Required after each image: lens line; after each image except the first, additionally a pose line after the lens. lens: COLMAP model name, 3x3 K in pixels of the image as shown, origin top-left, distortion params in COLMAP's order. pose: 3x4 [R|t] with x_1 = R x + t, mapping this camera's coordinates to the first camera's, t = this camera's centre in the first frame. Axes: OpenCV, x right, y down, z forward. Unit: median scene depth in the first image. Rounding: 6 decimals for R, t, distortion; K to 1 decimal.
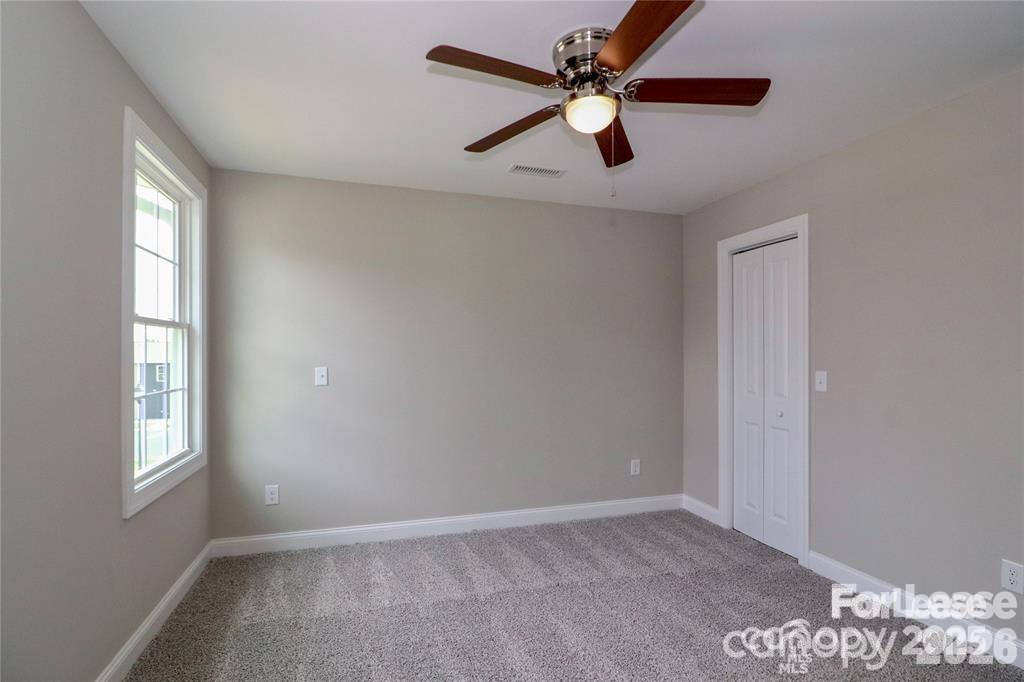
lens RADIAL K [[482.4, 0, 524.2], [0, 482.4, 359.6], [0, 0, 1]] dist [-0.014874, -0.000900]
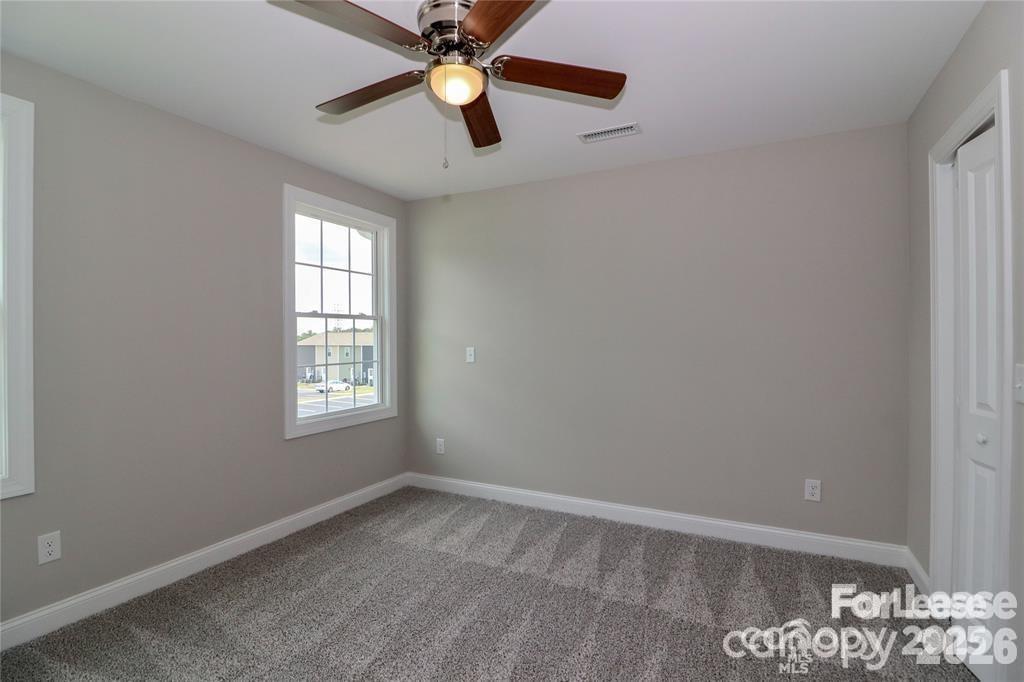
lens RADIAL K [[482.4, 0, 530.0], [0, 482.4, 342.8], [0, 0, 1]] dist [-0.014874, -0.000900]
pose [[0.719163, 0.003229, -0.694834, 0.542084], [0.001786, 0.999977, 0.006495, -0.003245], [0.694839, -0.005911, 0.719141, 0.240841]]
